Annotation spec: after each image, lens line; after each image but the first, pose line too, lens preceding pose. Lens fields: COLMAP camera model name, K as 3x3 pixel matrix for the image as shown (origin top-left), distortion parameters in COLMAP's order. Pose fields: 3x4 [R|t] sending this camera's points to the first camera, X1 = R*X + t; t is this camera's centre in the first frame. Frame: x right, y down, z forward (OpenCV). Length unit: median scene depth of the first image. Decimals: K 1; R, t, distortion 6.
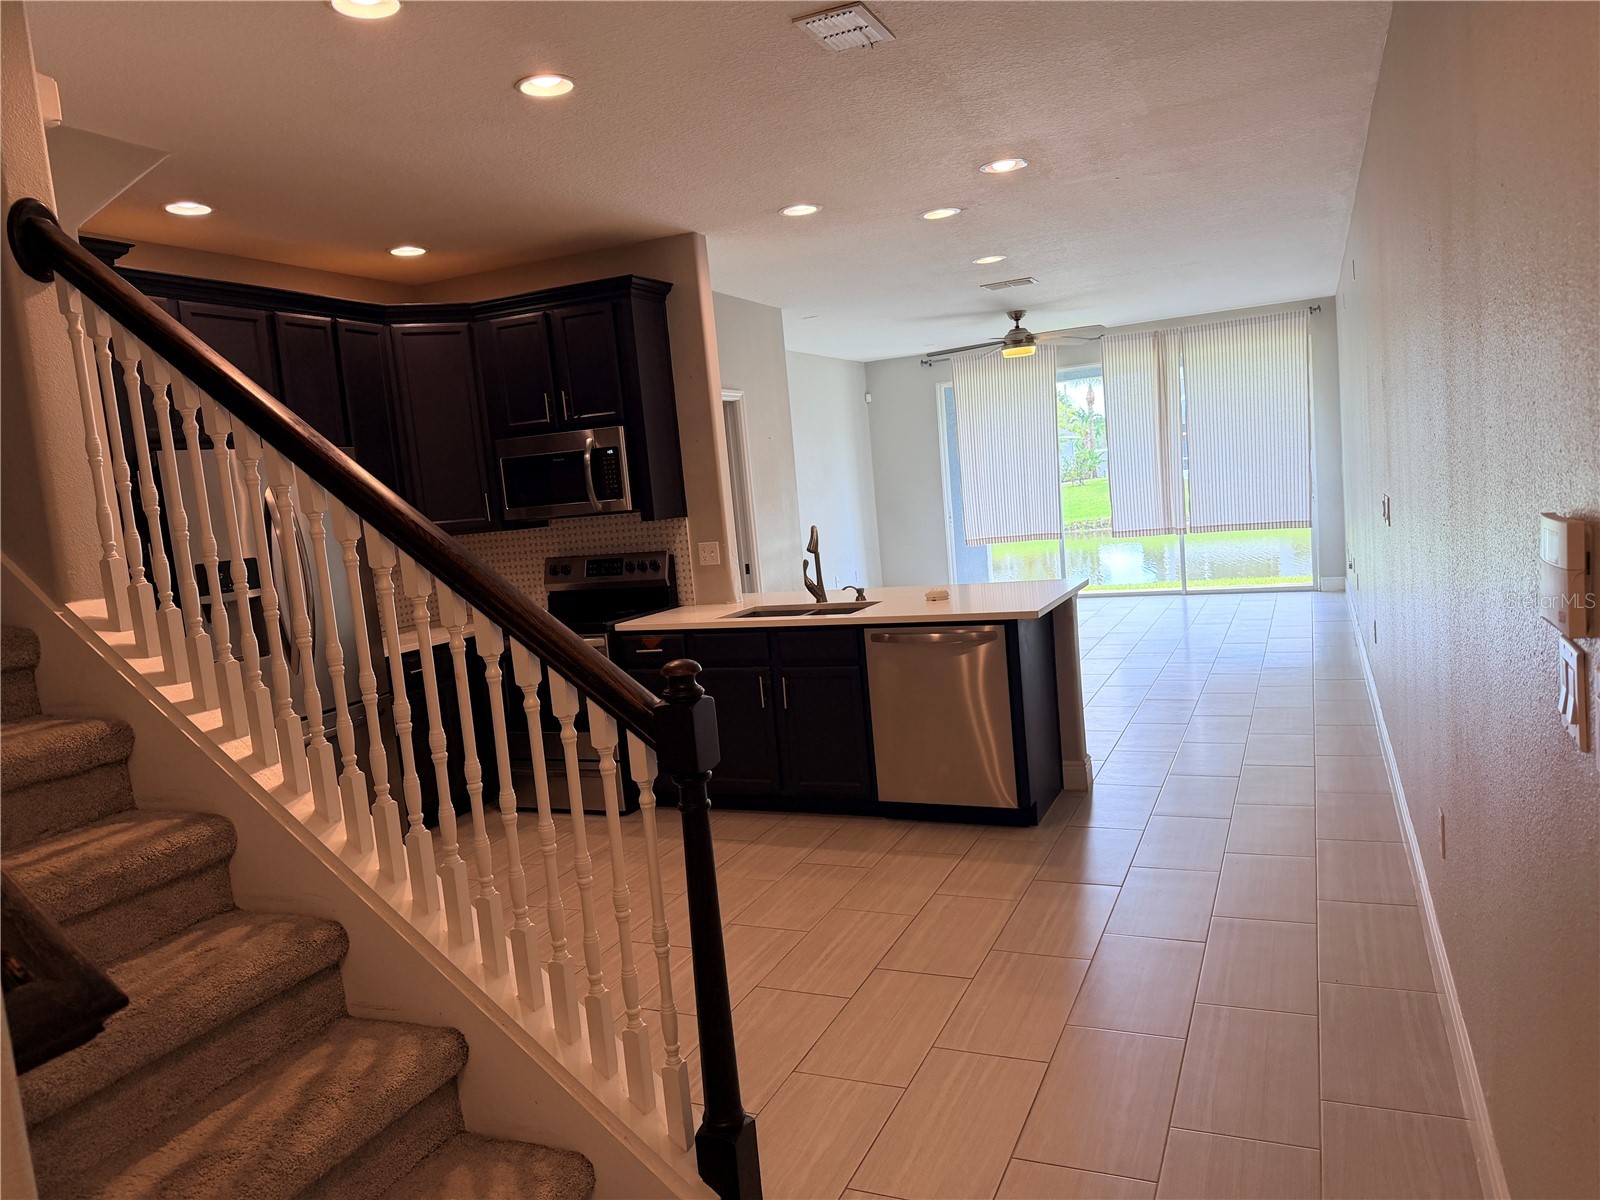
lens RADIAL K [[1123.9, 0, 795.6], [0, 1123.9, 604.9], [0, 0, 1]] dist [0.135670, -0.257977]
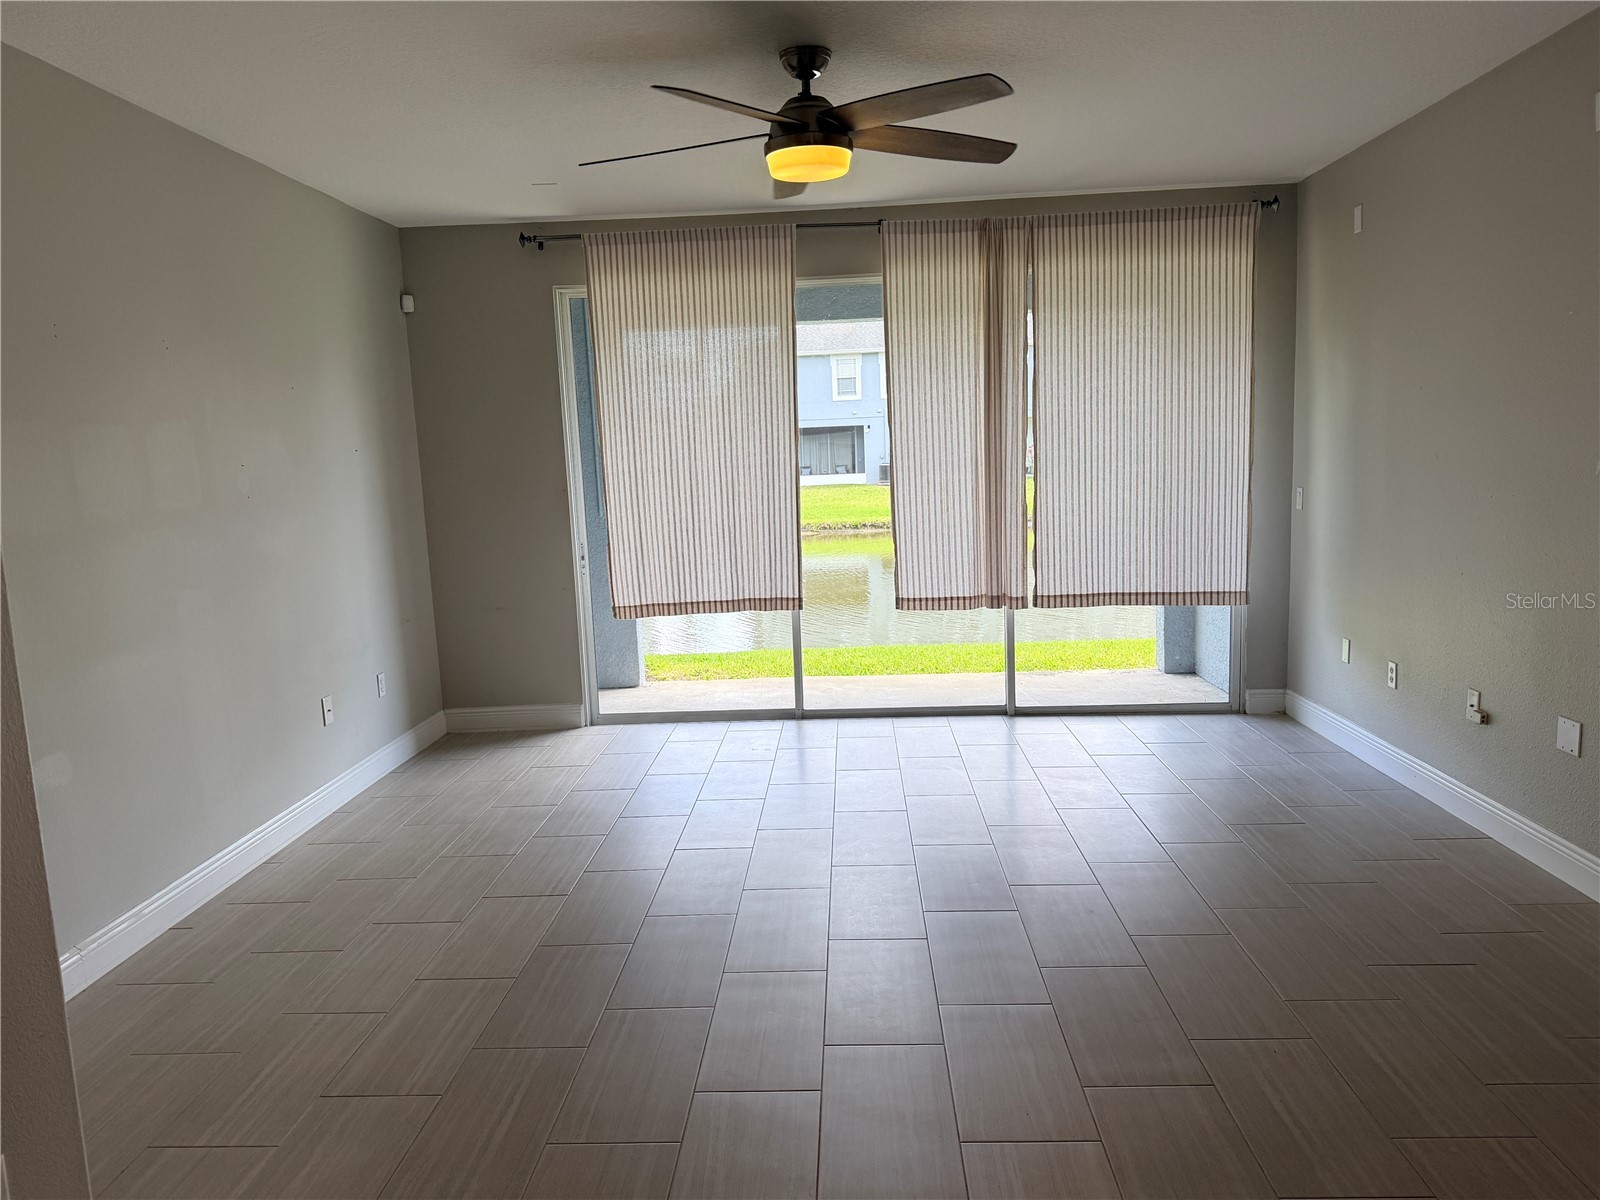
lens RADIAL K [[1104.4, 0, 800.0], [0, 1104.4, 600.0], [0, 0, 1]] dist [0.125419, -0.123350]
pose [[0.928570, 0.005498, 0.371117, 0.092049], [-0.005911, 0.999983, -0.000025, -0.126036], [-0.371111, -0.002171, 0.928586, 1.068459]]
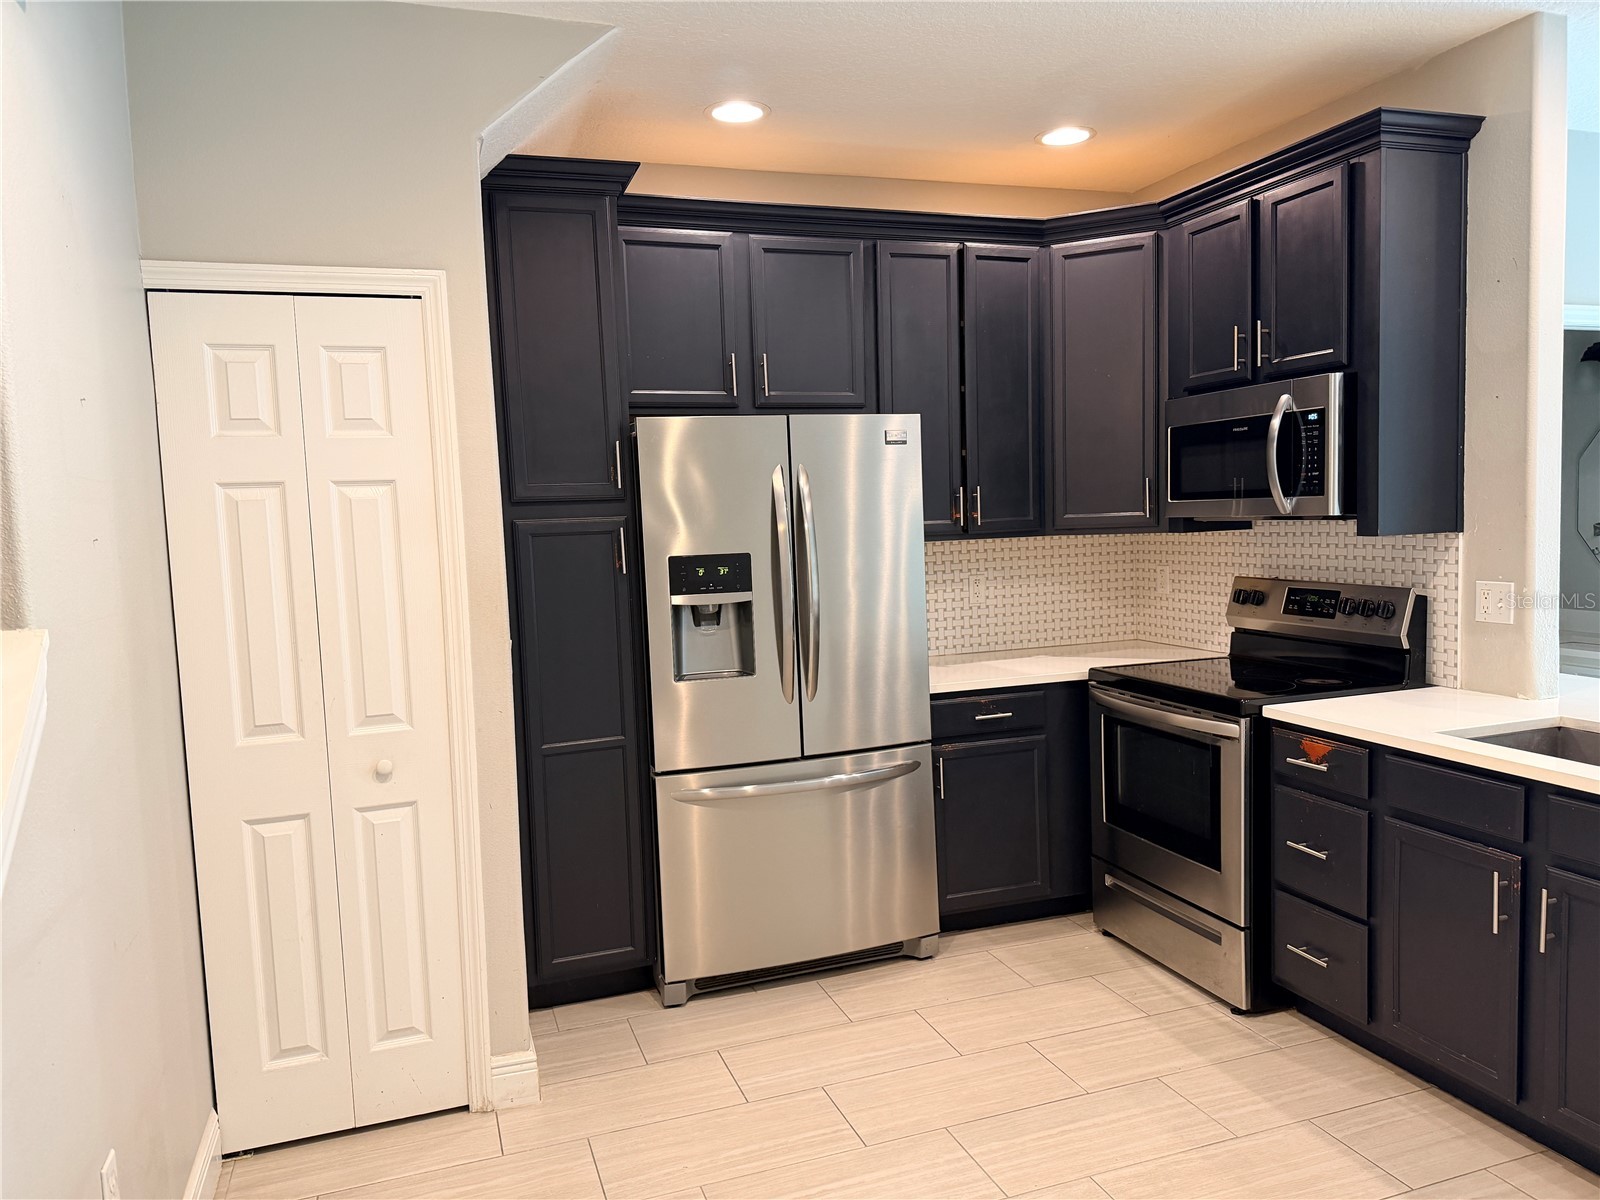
lens RADIAL K [[1131.8, 0, 788.5], [0, 1131.8, 604.9], [0, 0, 1]] dist [0.041310, -0.055591]
pose [[0.680782, 0.124722, -0.721790, 0.090501], [-0.101806, 0.991944, 0.075381, -0.051194], [0.725377, 0.022164, 0.687995, 0.365564]]
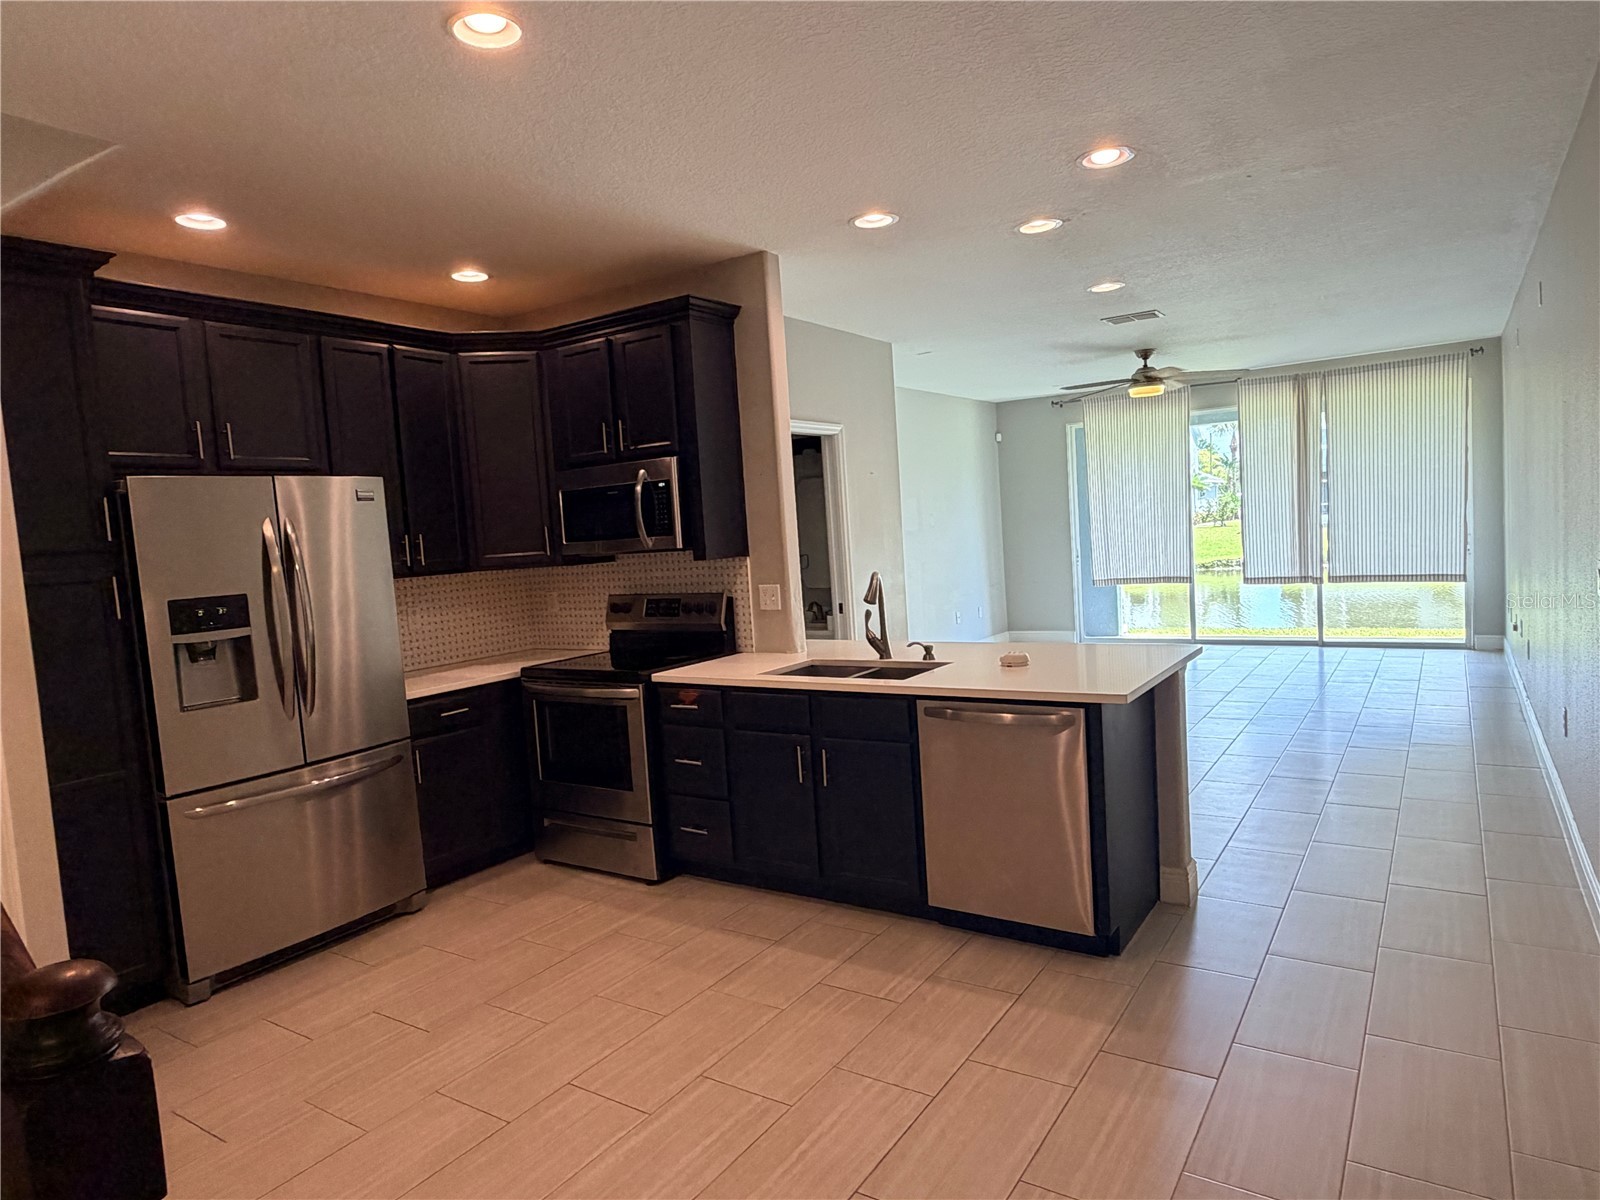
lens RADIAL K [[978.3, 0, 799.5], [0, 978.3, 598.3], [0, 0, 1]] dist [-0.004431, 0.000928]
pose [[0.986322, 0.036645, -0.160702, 0.074264], [-0.040198, 0.999013, -0.018913, -0.030827], [0.159851, 0.025114, 0.986822, 0.221242]]
